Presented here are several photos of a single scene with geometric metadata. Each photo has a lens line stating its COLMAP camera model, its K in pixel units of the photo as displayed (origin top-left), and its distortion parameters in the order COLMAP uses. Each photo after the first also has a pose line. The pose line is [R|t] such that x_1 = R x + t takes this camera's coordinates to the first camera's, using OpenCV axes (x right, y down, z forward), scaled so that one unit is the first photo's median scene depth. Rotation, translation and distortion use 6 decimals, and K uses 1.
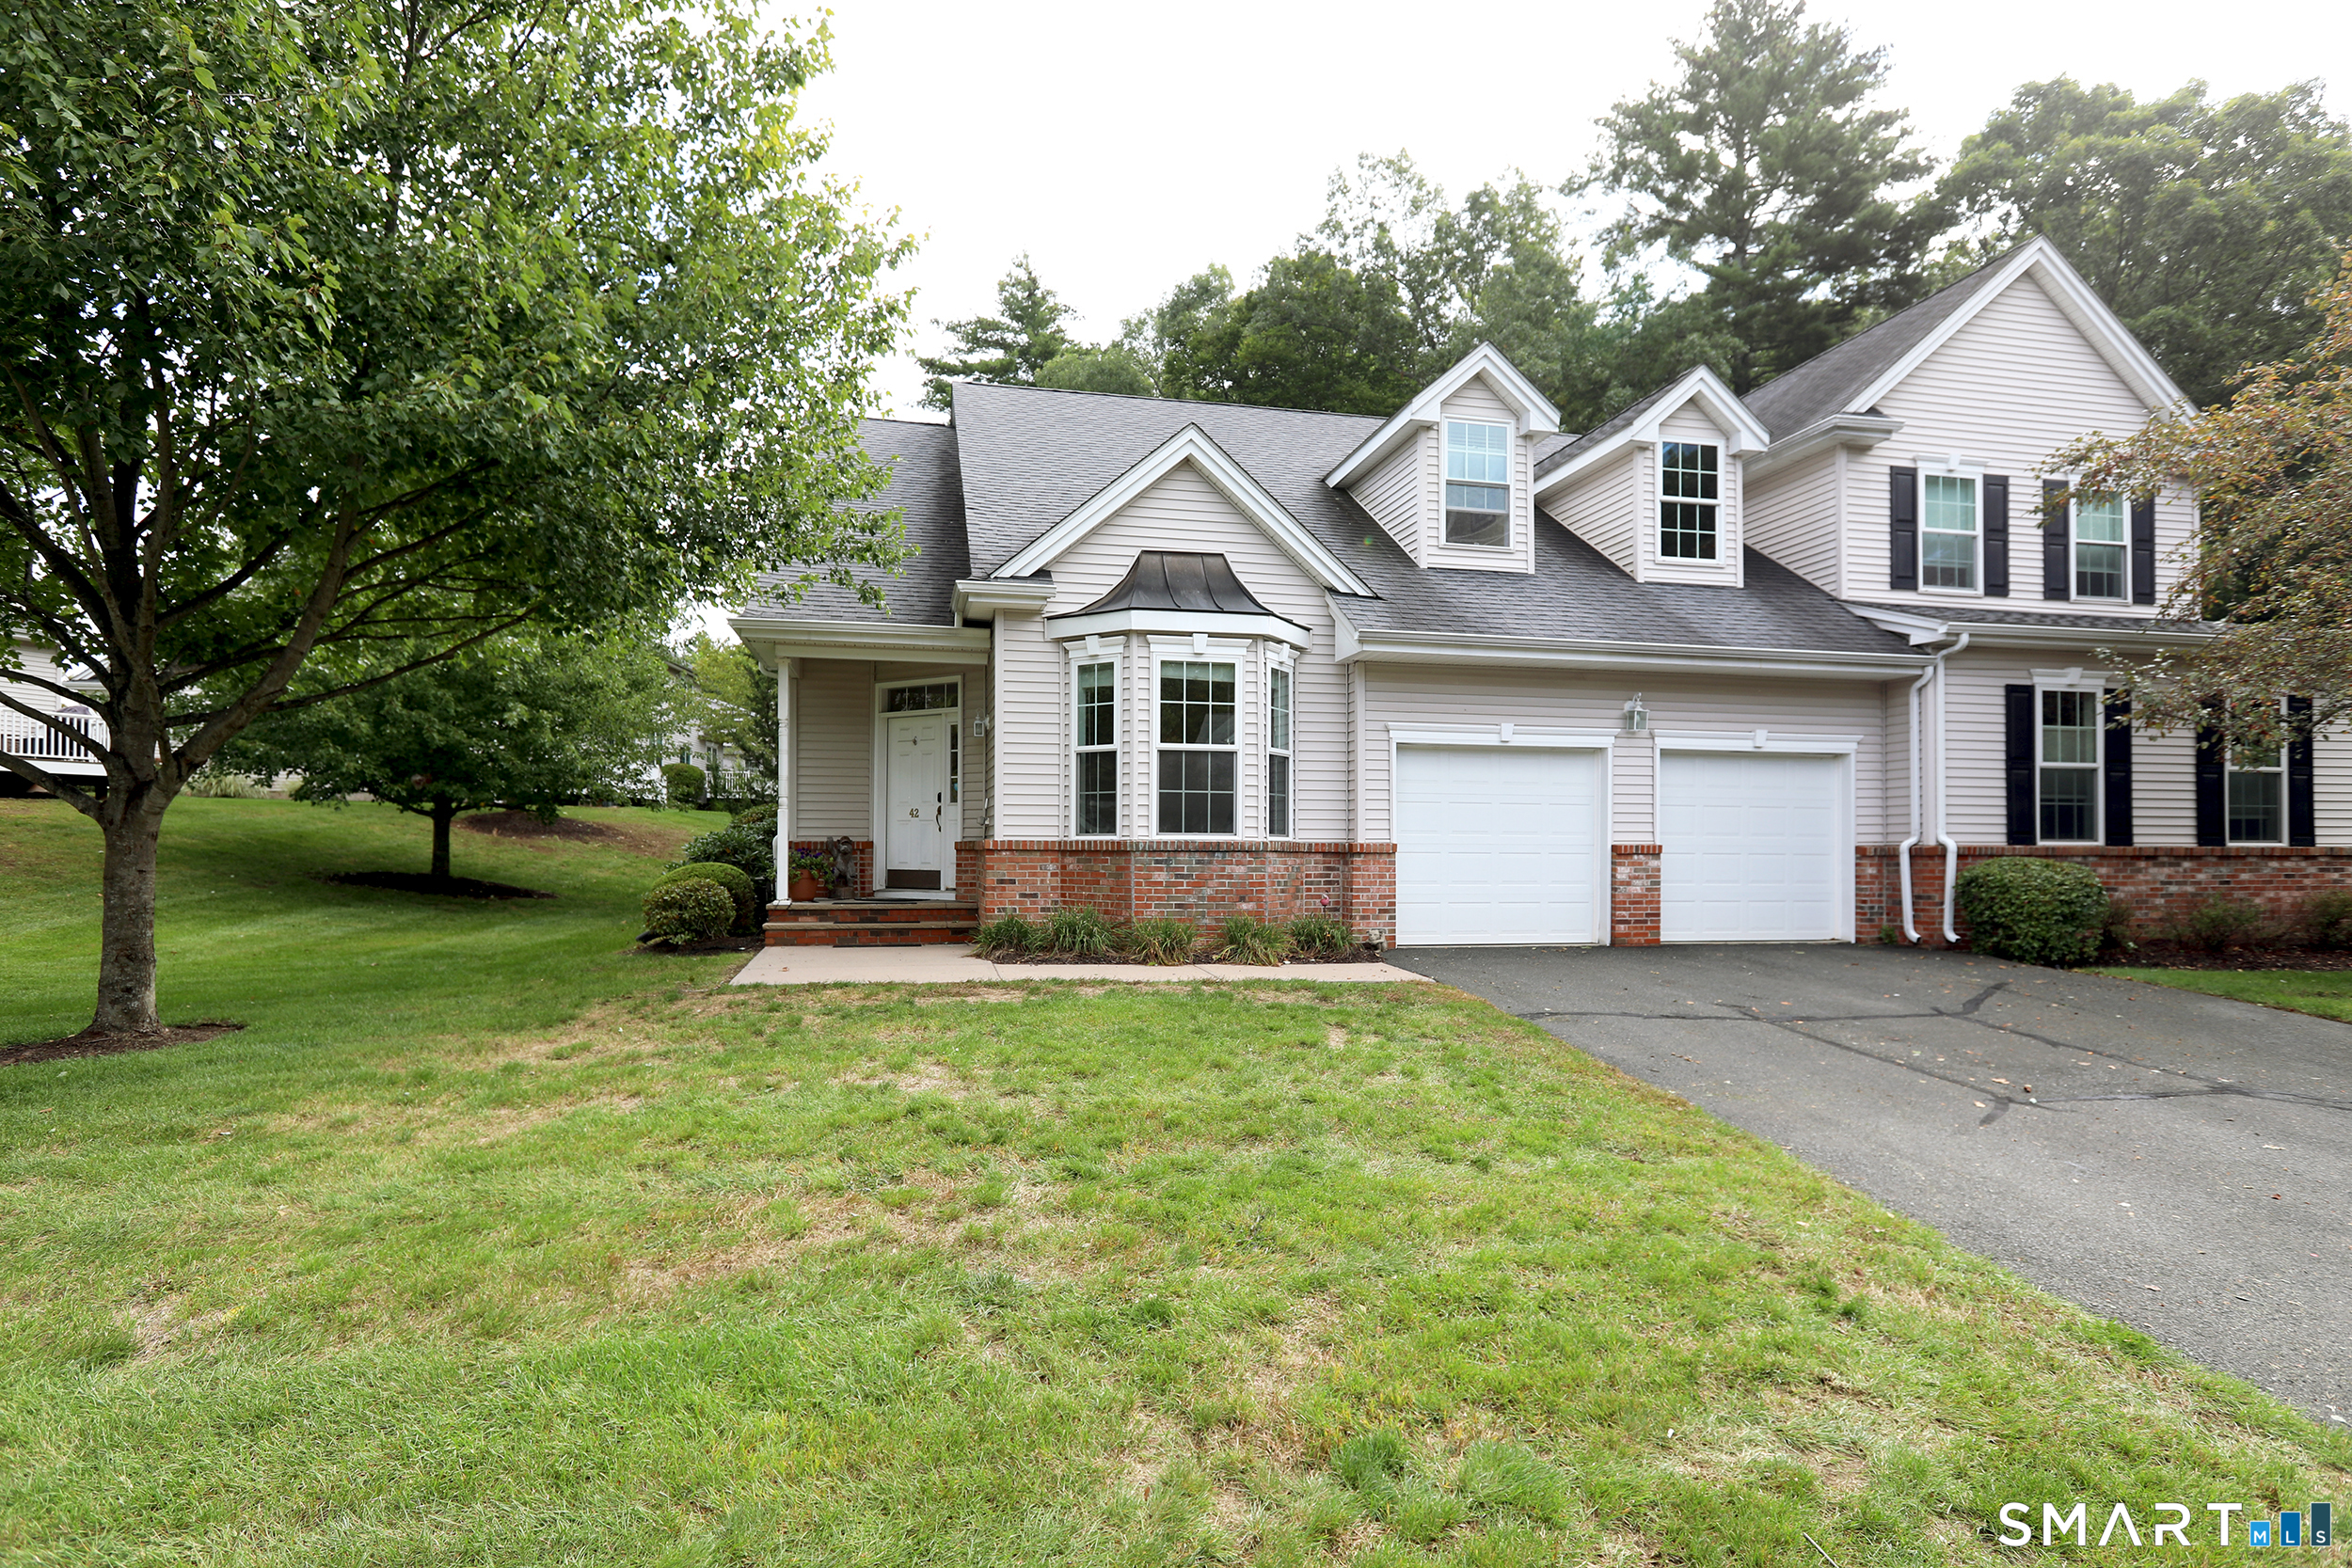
lens RADIAL K [[1219.8, 0, 1163.4], [0, 1219.8, 851.0], [0, 0, 1]] dist [-0.010704, 0.000043]
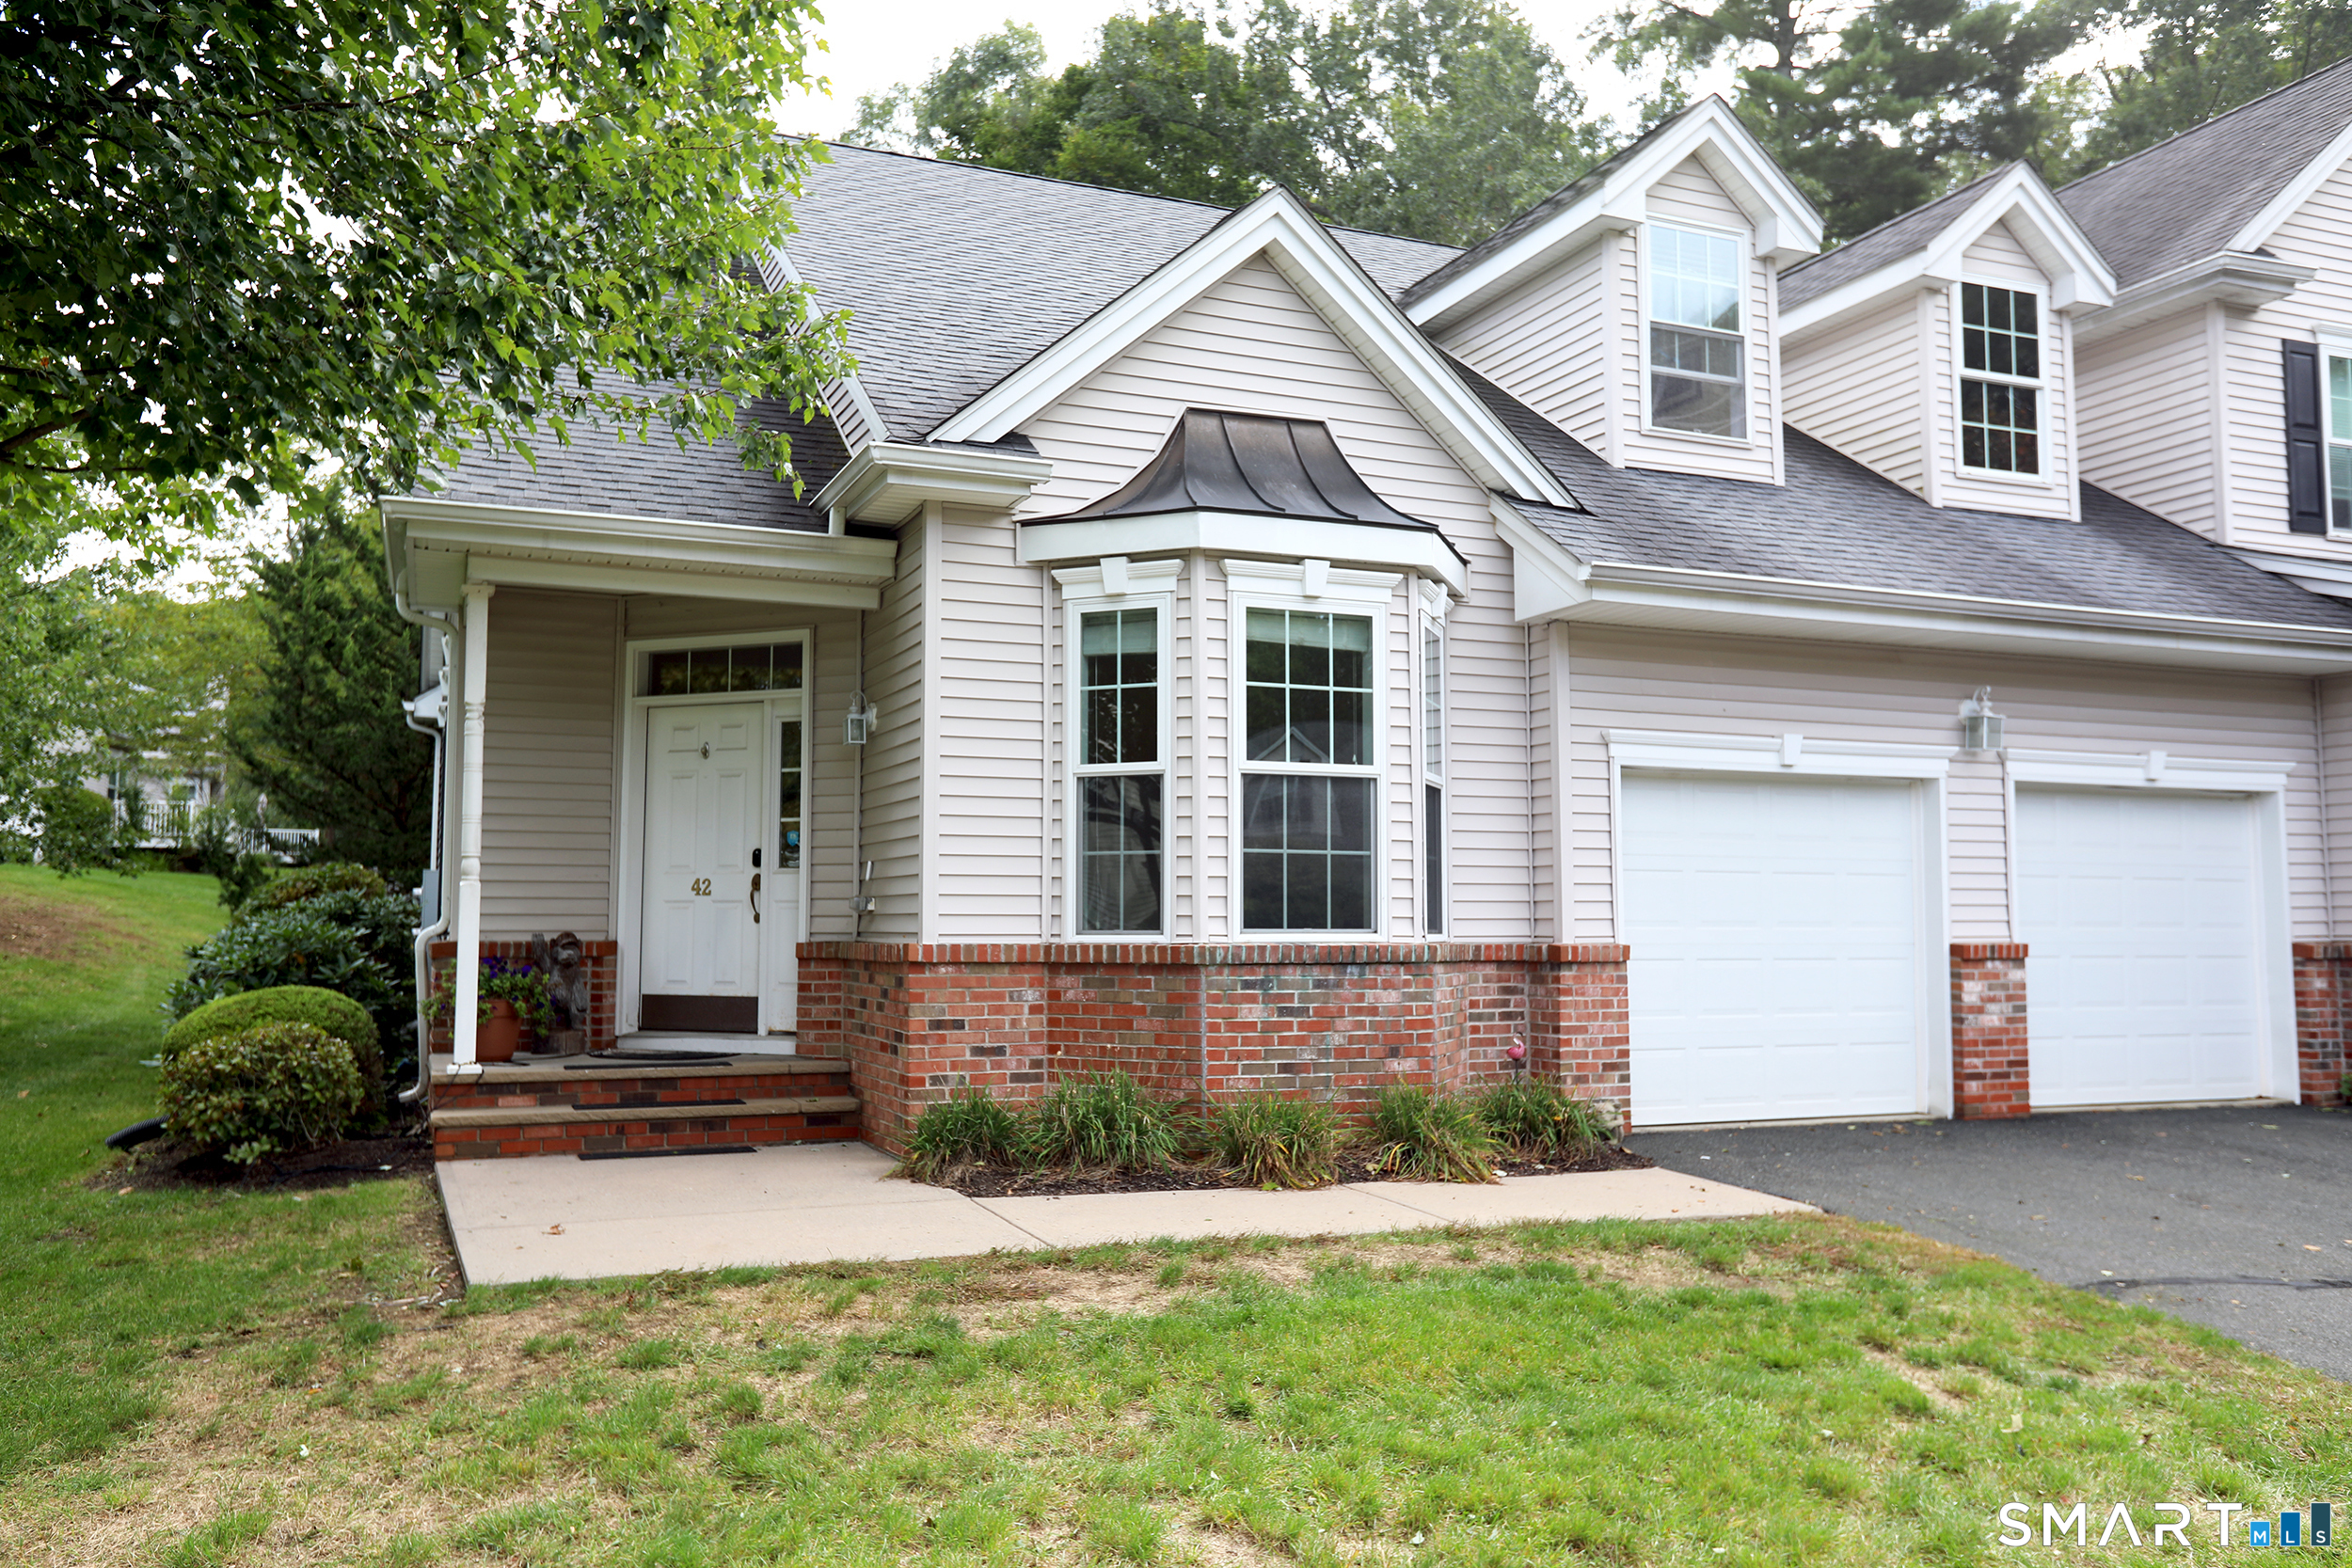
lens RADIAL K [[1842.8, 0, 1173.9], [0, 1842.8, 791.1], [0, 0, 1]] dist [0.010240, 0.021683]
pose [[0.983483, 0.010239, 0.180712, -0.158134], [0.003197, 0.997260, -0.073902, -0.013726], [-0.180973, 0.073259, 0.980756, 0.190448]]
